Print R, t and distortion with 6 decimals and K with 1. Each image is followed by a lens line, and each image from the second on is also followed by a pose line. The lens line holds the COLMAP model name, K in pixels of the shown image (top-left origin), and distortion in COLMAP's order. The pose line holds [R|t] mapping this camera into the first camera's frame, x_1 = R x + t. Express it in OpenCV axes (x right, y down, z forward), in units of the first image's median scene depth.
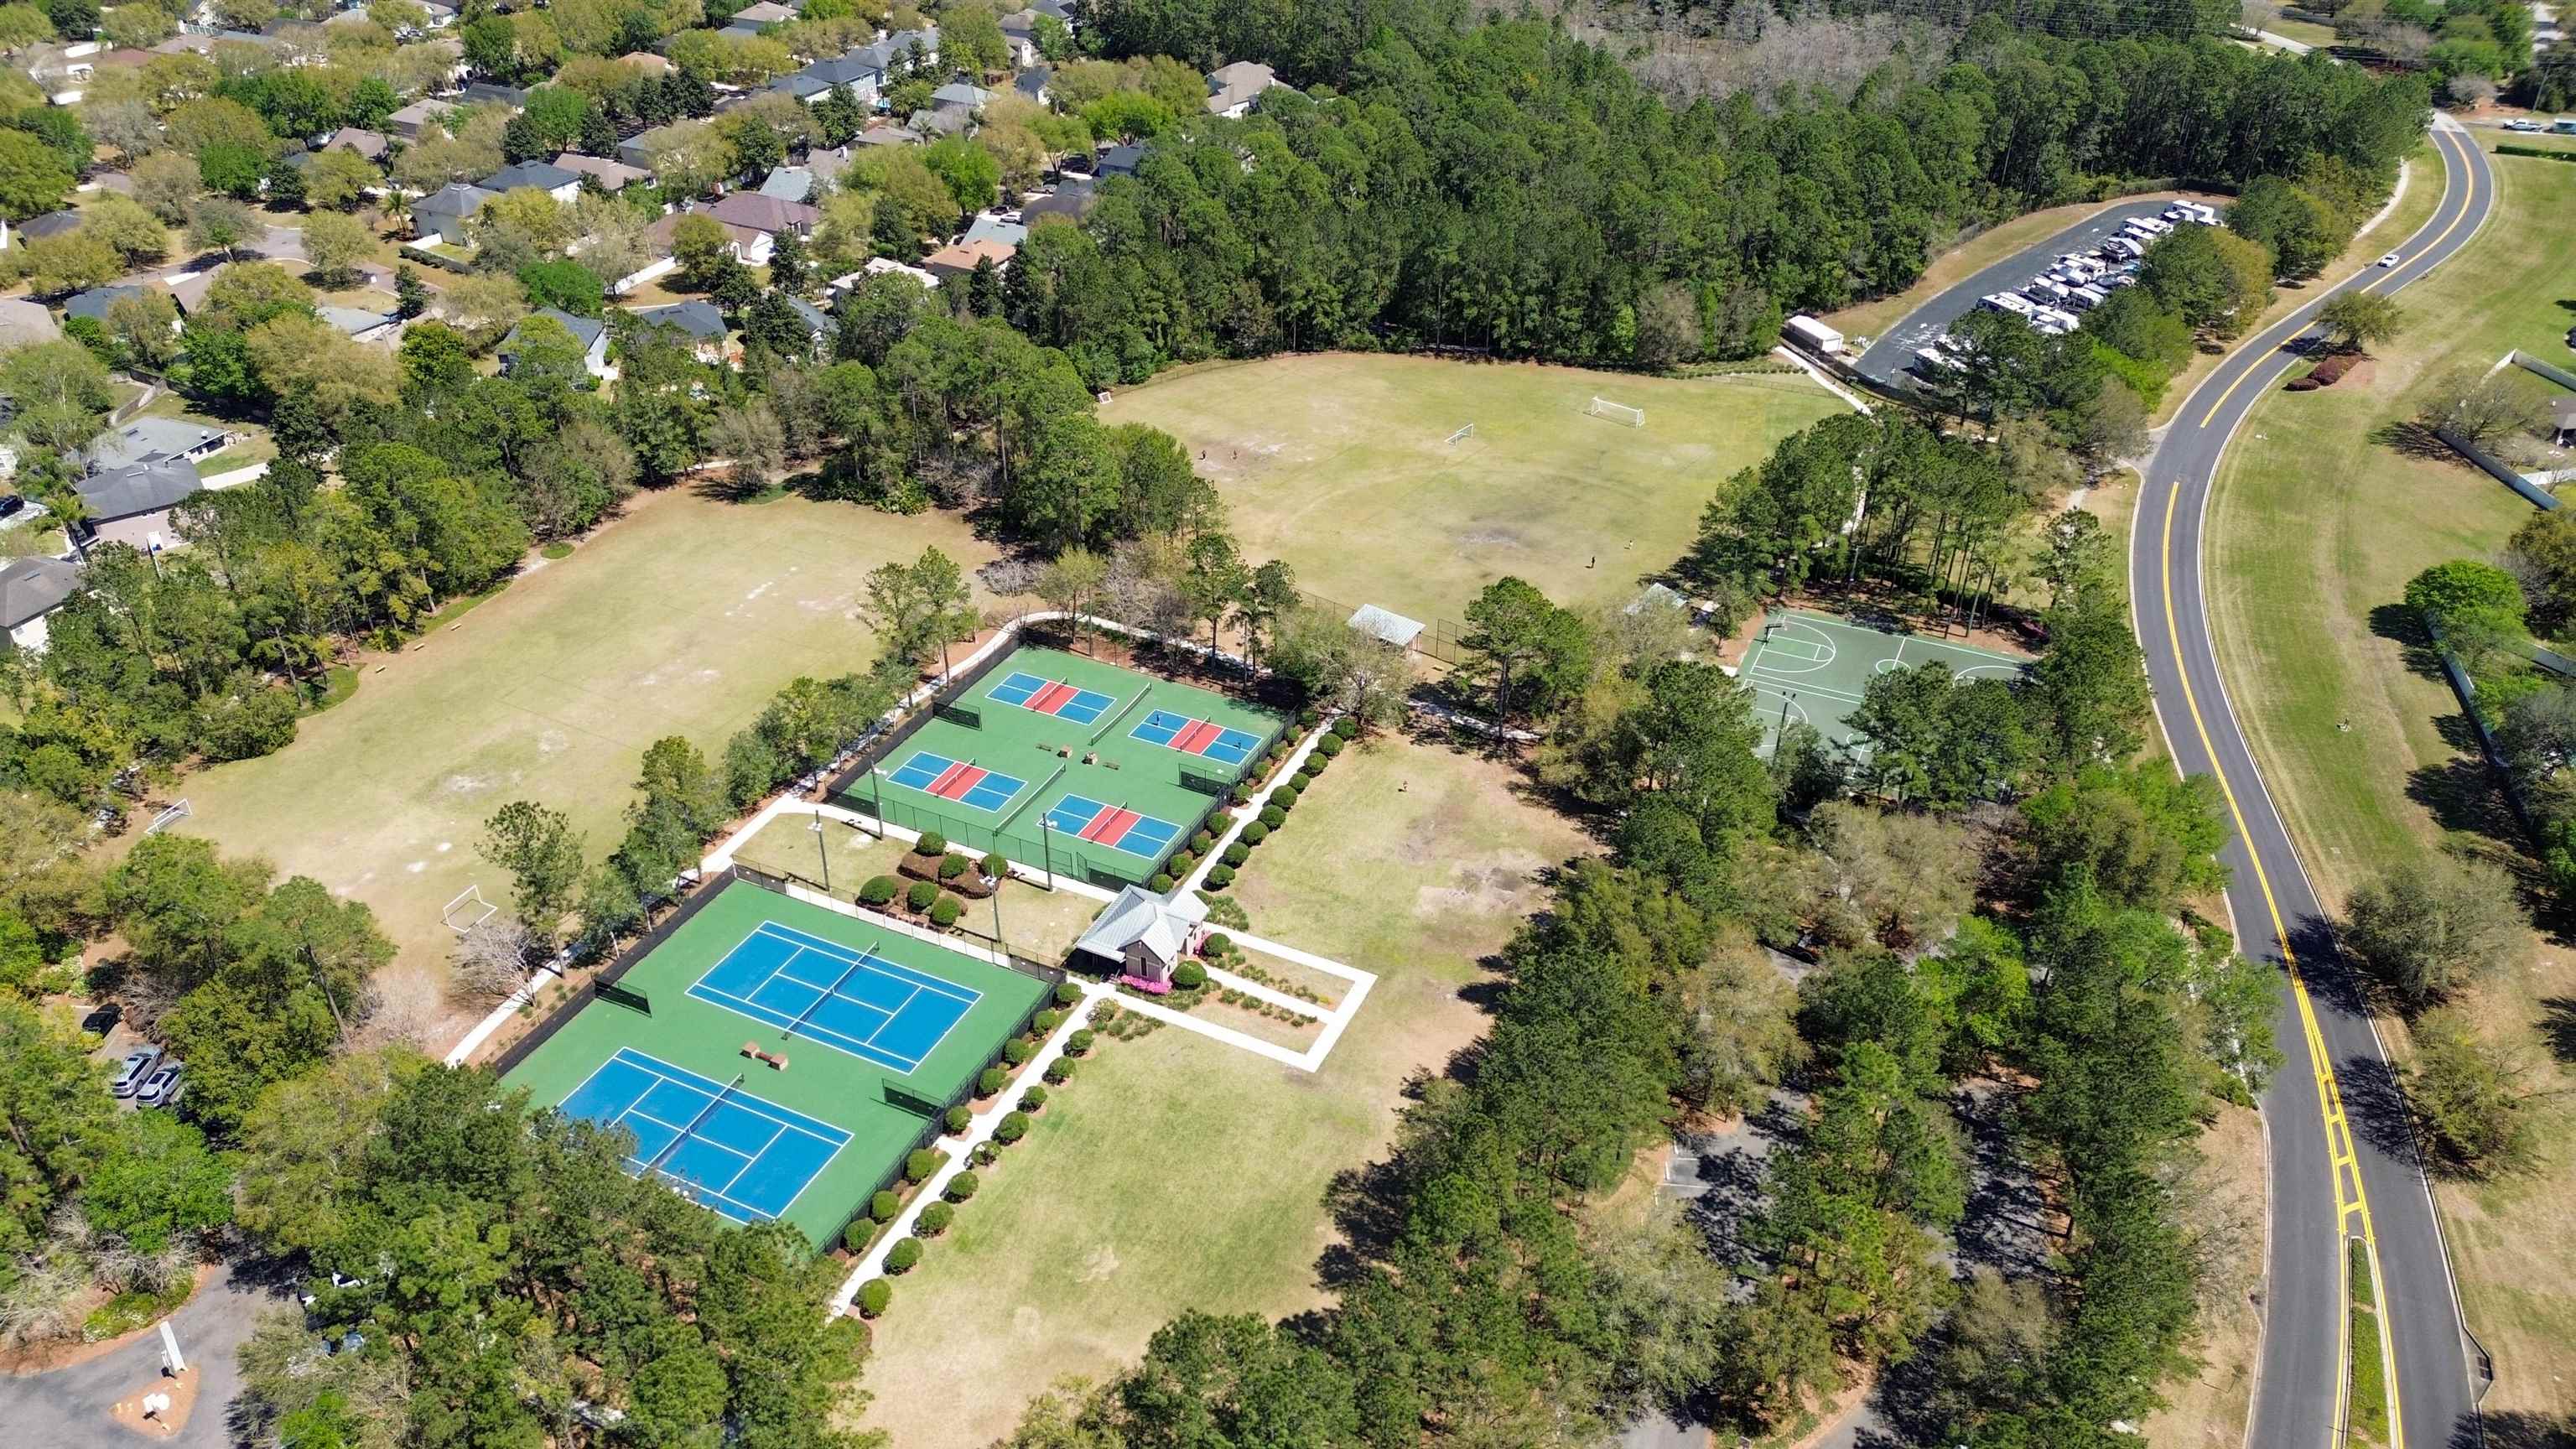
lens RADIAL K [[1813.6, 0, 1288.0], [0, 1813.6, 724.5], [0, 0, 1]] dist [0.102437, -0.112896]
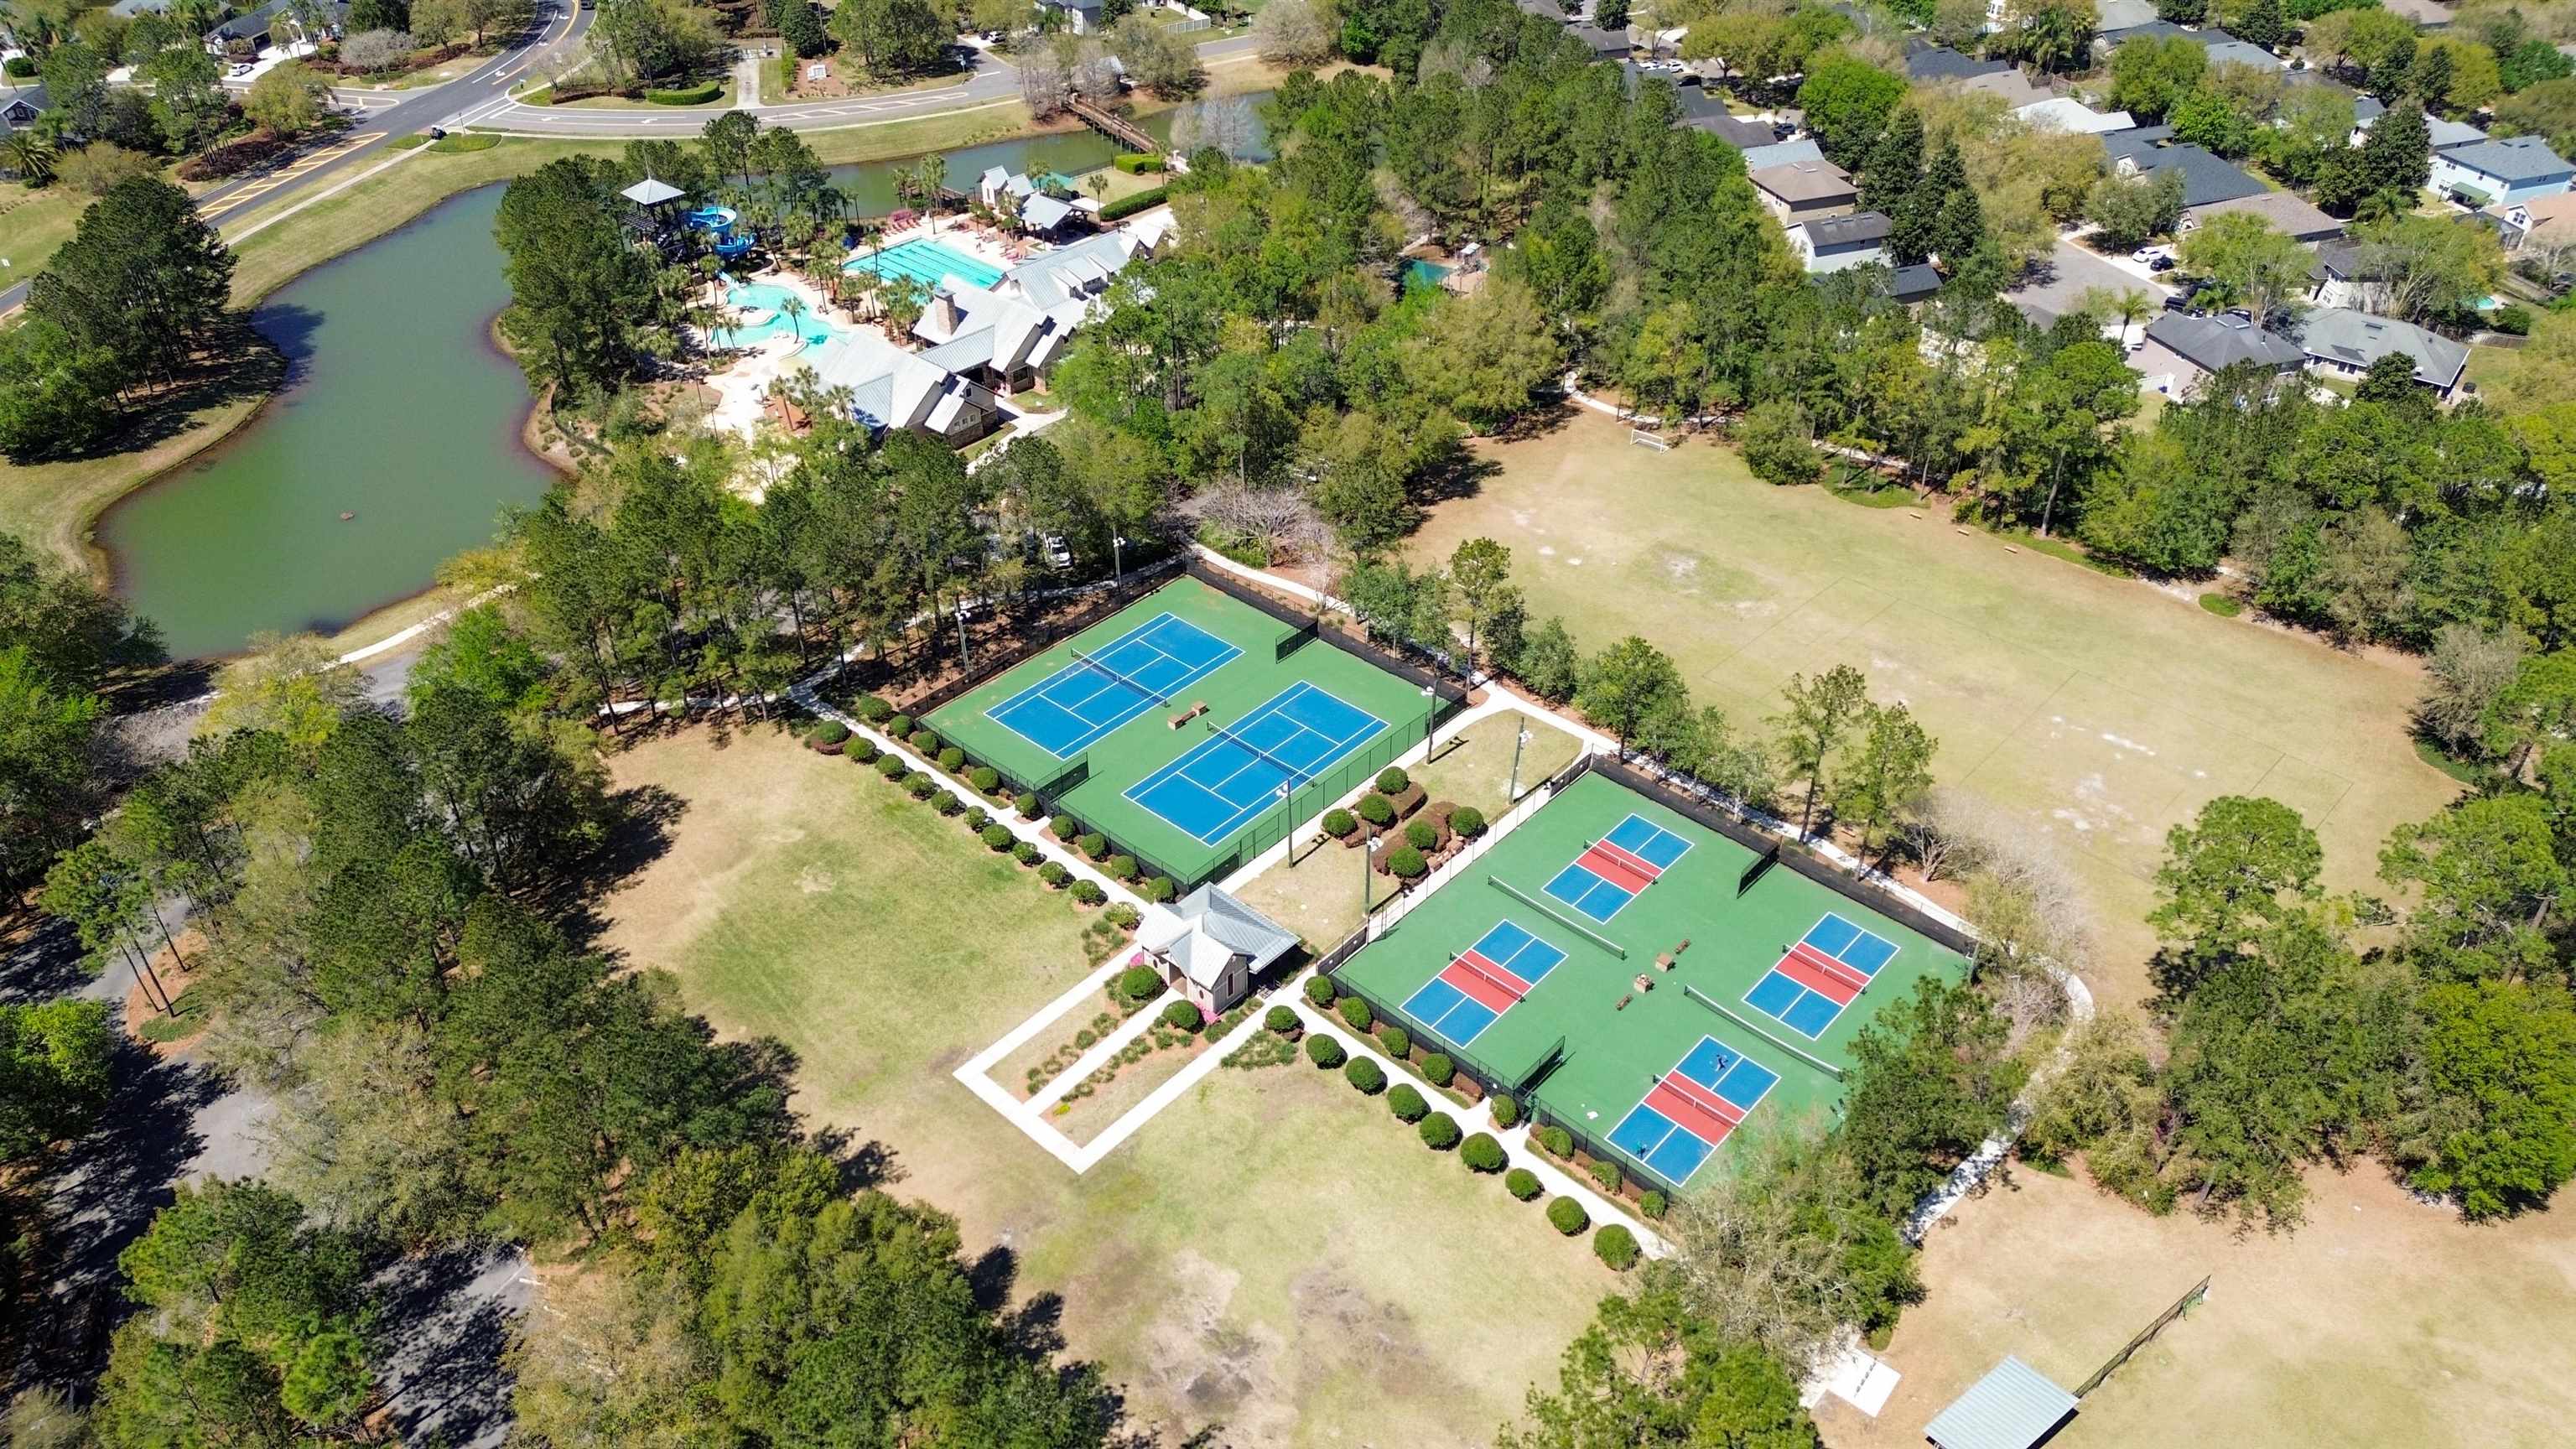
lens RADIAL K [[1813.6, 0, 1288.0], [0, 1813.6, 724.5], [0, 0, 1]] dist [0.102437, -0.112896]
pose [[-0.284917, 0.561193, -0.777100, 0.394007], [-0.524648, 0.587189, 0.616404, -0.373955], [0.802226, 0.583328, 0.127128, 0.667733]]
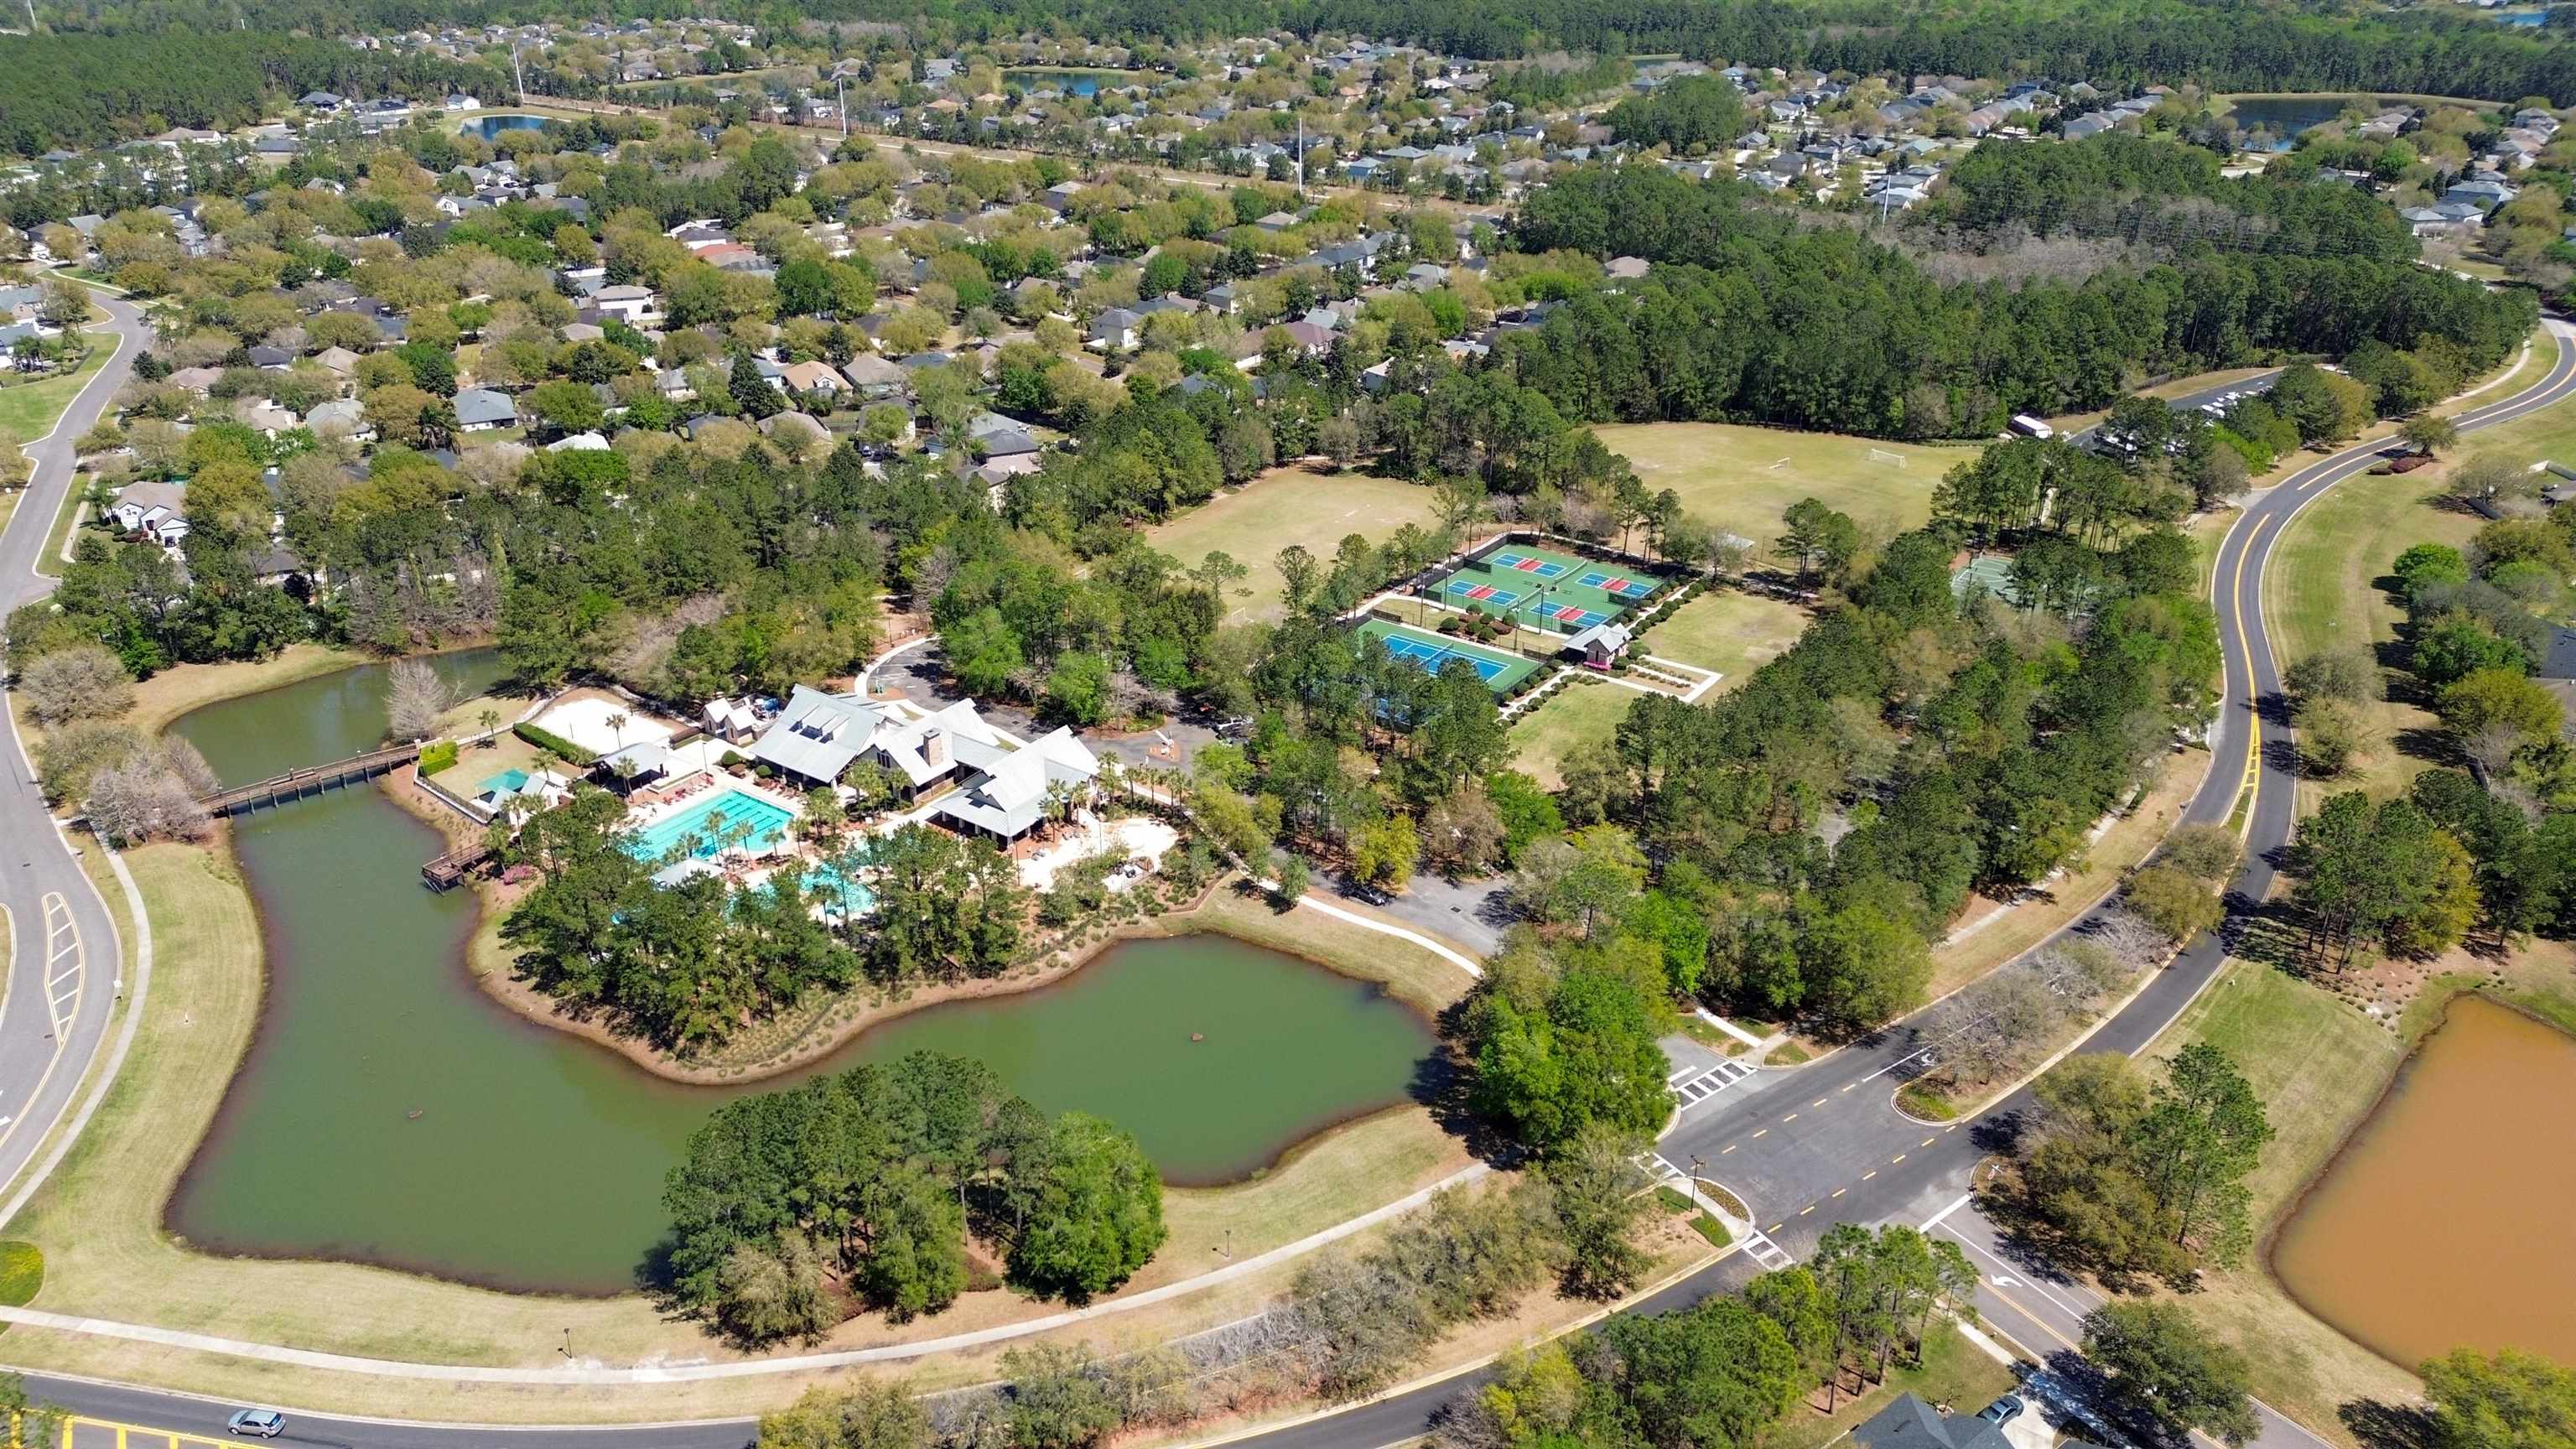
lens RADIAL K [[1813.6, 0, 1288.0], [0, 1813.6, 724.5], [0, 0, 1]] dist [0.102437, -0.112896]
pose [[0.985449, 0.075119, -0.152469, -0.078002], [-0.093879, 0.988347, -0.119820, 0.350137], [0.141692, 0.132390, 0.981018, -0.682671]]
